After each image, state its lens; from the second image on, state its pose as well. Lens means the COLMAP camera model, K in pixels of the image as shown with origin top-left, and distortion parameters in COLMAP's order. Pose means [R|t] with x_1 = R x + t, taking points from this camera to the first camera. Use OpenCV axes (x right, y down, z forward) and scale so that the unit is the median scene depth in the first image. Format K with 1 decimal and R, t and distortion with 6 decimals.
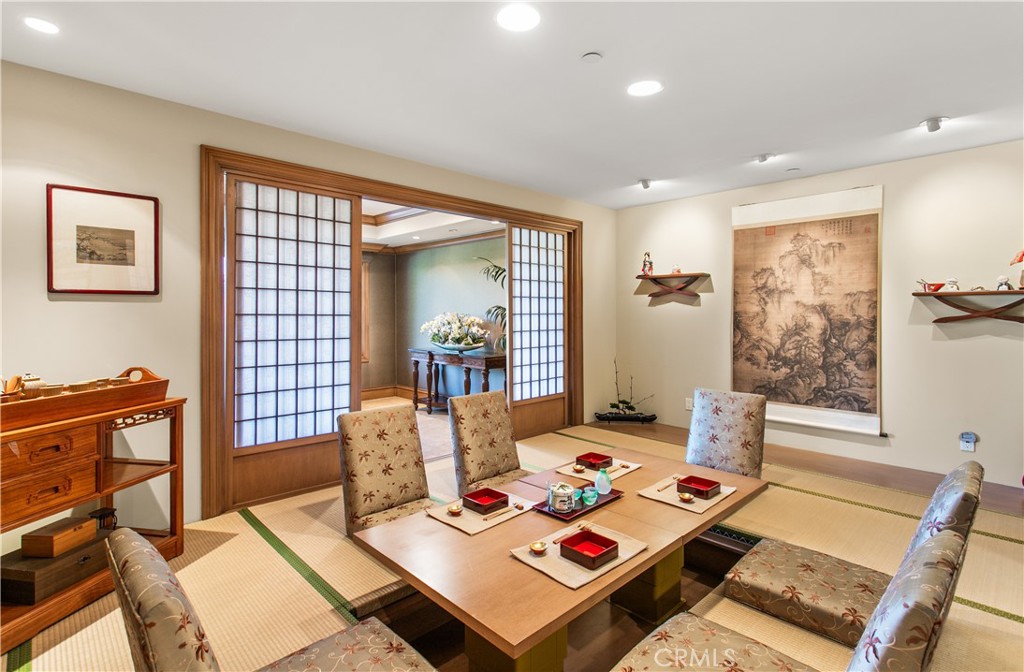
lens RADIAL K [[504.3, 0, 513.2], [0, 504.3, 308.3], [0, 0, 1]] dist [0.000360, -0.000005]
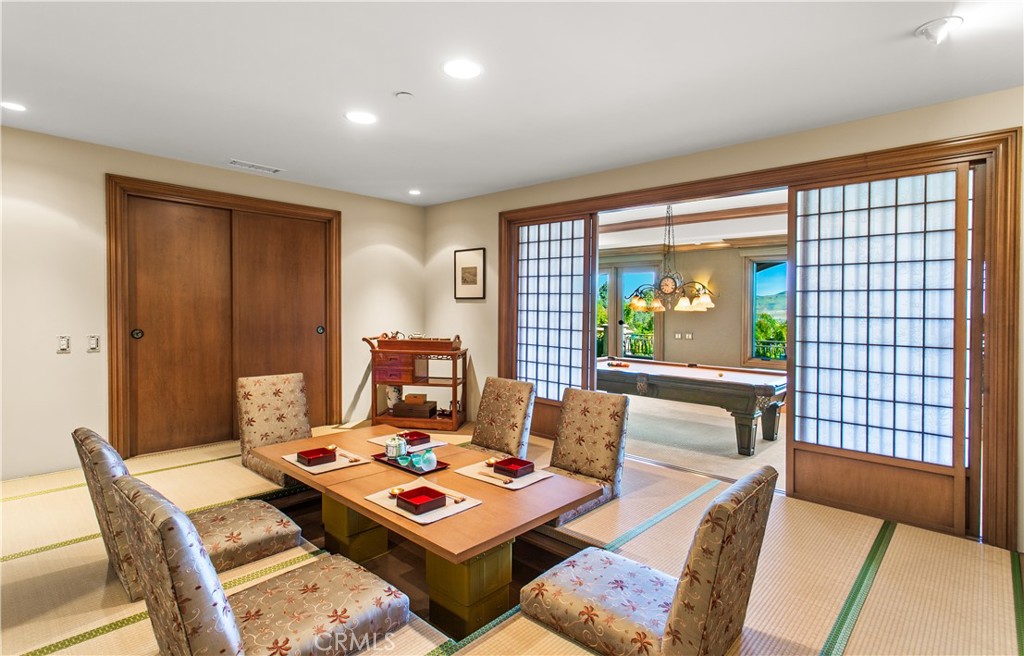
lens RADIAL K [[504.1, 0, 513.2], [0, 504.1, 307.0], [0, 0, 1]] dist [-0.000720, -0.000108]
pose [[0.055349, 0.011508, -0.998401, 0.955626], [0.004025, 0.999923, 0.011748, -0.014907], [0.998459, -0.004669, 0.055298, 0.810930]]
